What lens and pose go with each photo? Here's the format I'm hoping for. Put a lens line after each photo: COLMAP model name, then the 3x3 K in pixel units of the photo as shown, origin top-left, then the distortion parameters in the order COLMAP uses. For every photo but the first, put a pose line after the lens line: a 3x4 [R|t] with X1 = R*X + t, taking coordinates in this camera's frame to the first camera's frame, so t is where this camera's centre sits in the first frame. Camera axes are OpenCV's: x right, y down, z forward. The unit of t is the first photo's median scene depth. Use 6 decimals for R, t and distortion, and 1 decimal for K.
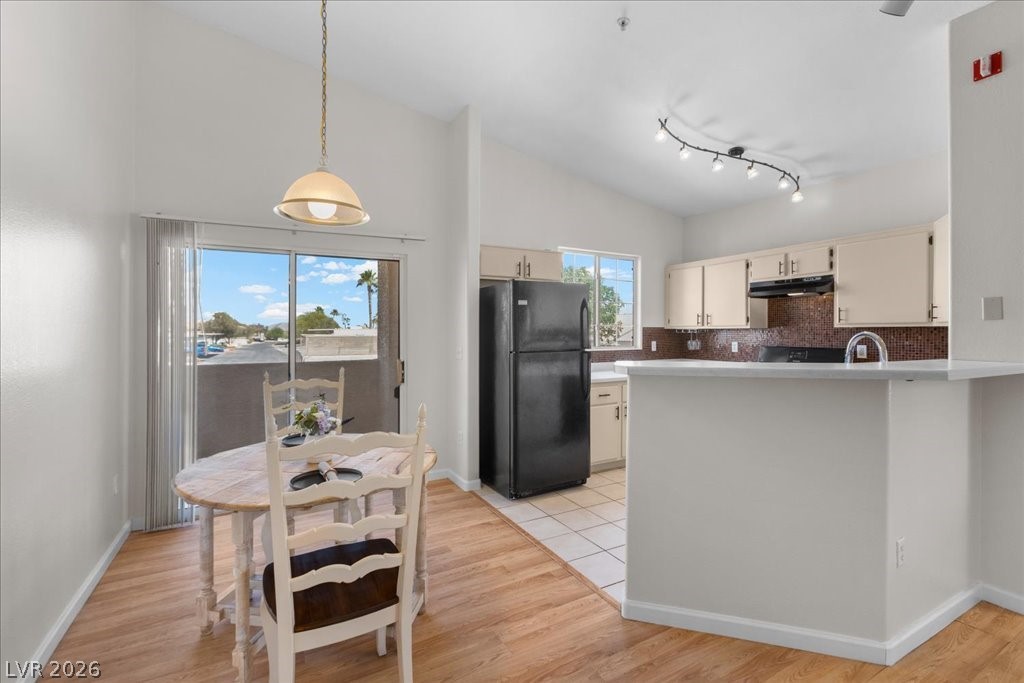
lens RADIAL K [[446.2, 0, 500.2], [0, 446.2, 328.3], [0, 0, 1]] dist [-0.009065, 0.000864]
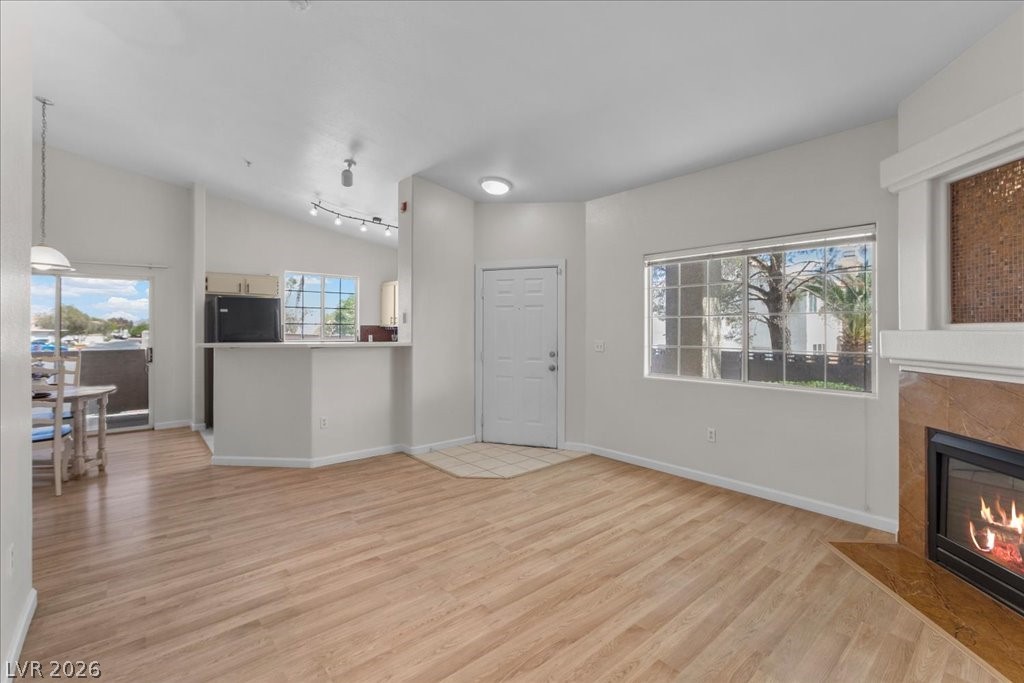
lens RADIAL K [[446.2, 0, 500.2], [0, 446.2, 328.3], [0, 0, 1]] dist [-0.009065, 0.000864]
pose [[0.978245, 0.001368, 0.207447, 0.660926], [-0.002980, 0.999968, 0.007454, -0.007172], [-0.207431, -0.007910, 0.978218, -0.749305]]
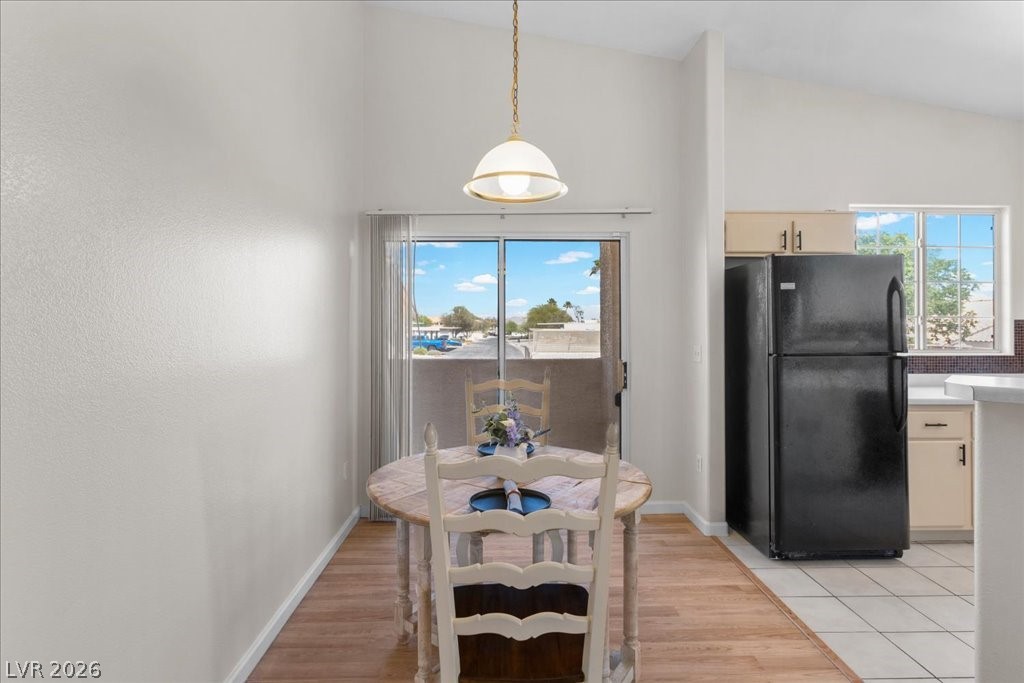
lens RADIAL K [[516.3, 0, 507.2], [0, 516.3, 315.5], [0, 0, 1]] dist [-0.004523, 0.002093]
pose [[0.891068, -0.006627, -0.453822, 0.023158], [0.000846, 0.999916, -0.012941, 0.000225], [0.453870, 0.011147, 0.890998, 0.056981]]
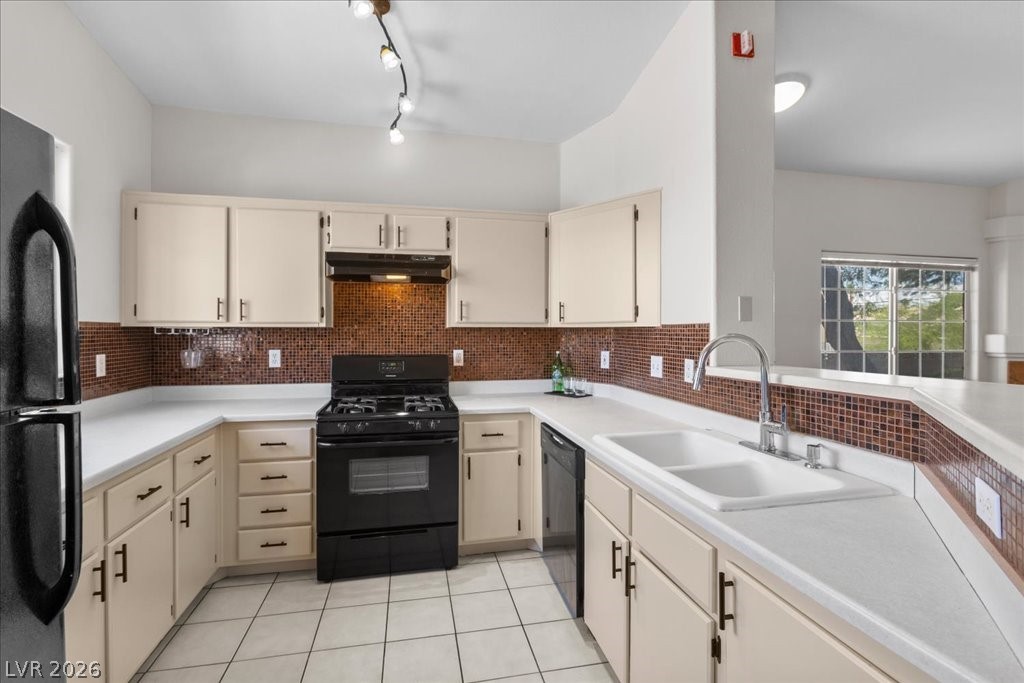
lens RADIAL K [[473.3, 0, 504.8], [0, 473.3, 334.5], [0, 0, 1]] dist [-0.011591, 0.000355]
pose [[0.275122, -0.003142, 0.961404, 0.014775], [-0.009607, 0.999936, 0.006017, 0.004915], [-0.961361, -0.010891, 0.275074, 0.713932]]
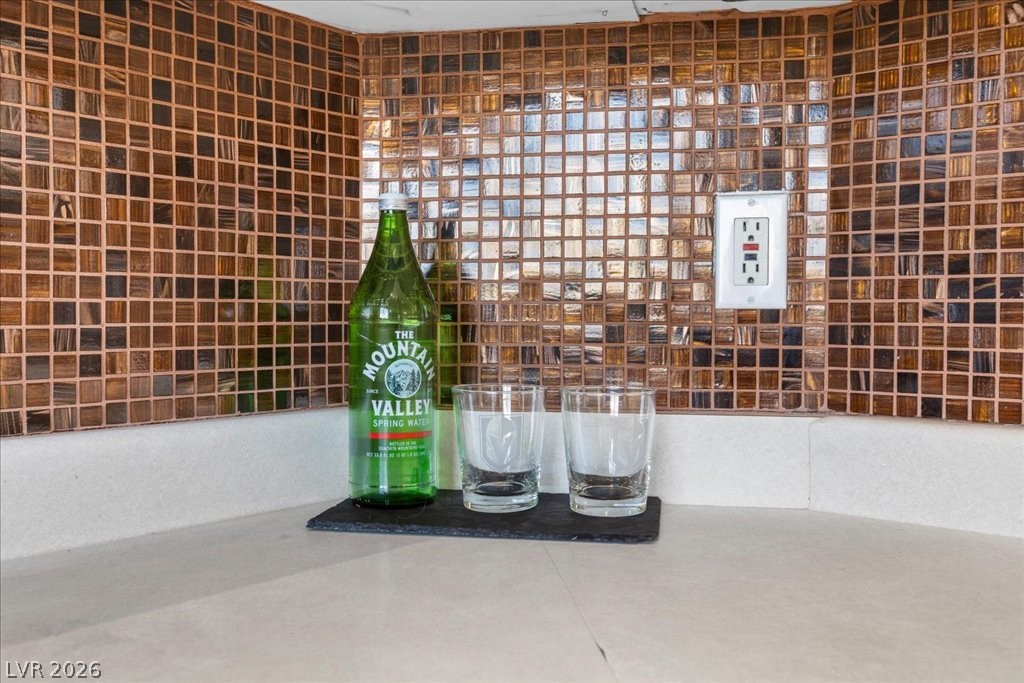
lens RADIAL K [[991.7, 0, 512.0], [0, 991.7, 341.5], [0, 0, 1]] dist [-0.004283, 0.001330]
pose [[-0.387643, -0.024799, 0.921476, 0.671804], [-0.011031, 0.999691, 0.022264, 0.073064], [-0.921744, -0.001535, -0.387797, 0.935959]]
